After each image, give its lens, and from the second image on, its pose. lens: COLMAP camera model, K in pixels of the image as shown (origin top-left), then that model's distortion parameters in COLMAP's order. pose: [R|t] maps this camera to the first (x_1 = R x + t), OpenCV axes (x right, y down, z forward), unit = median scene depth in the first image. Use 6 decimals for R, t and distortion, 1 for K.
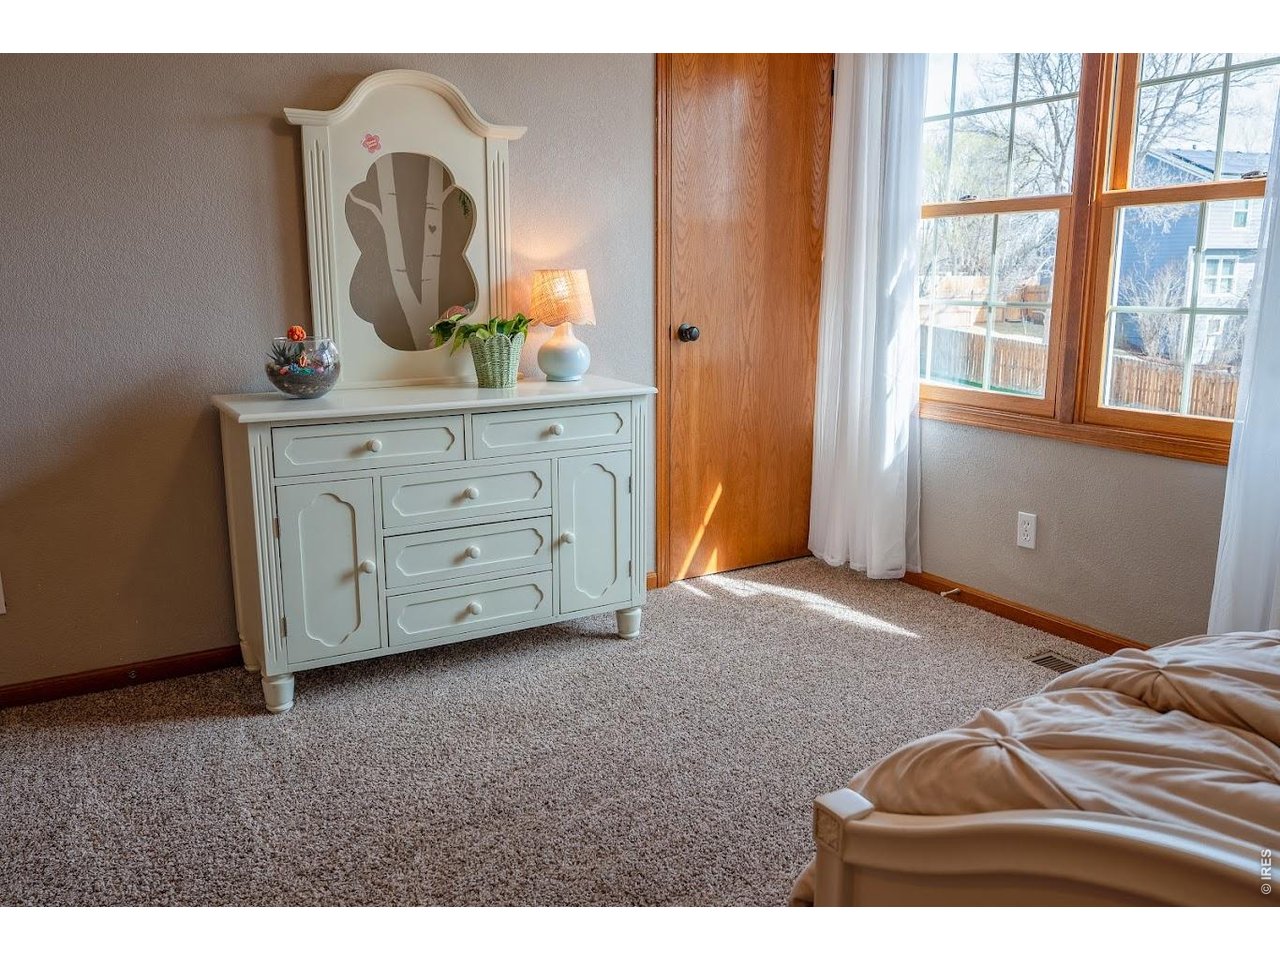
lens RADIAL K [[1021.7, 0, 640.0], [0, 1021.7, 480.0], [0, 0, 1]] dist [-0.000194, 0.002522]
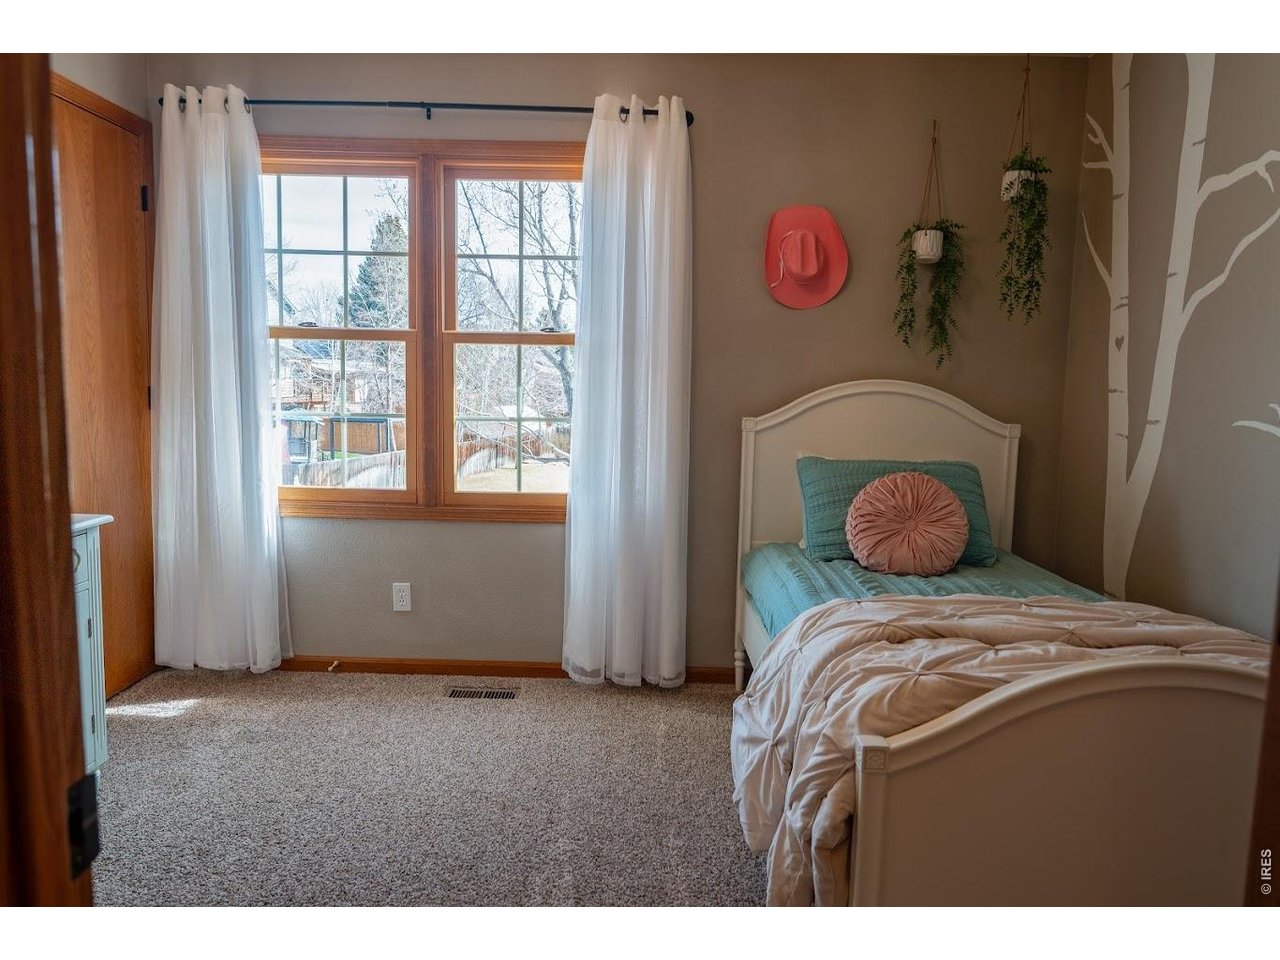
lens RADIAL K [[919.4, 0, 640.0], [0, 919.4, 480.0], [0, 0, 1]] dist [-0.007603, 0.001106]
pose [[0.509663, -0.077994, 0.856832, -0.417351], [0.145073, 0.989414, 0.003769, -0.053664], [-0.848055, 0.122382, 0.515583, 0.174942]]
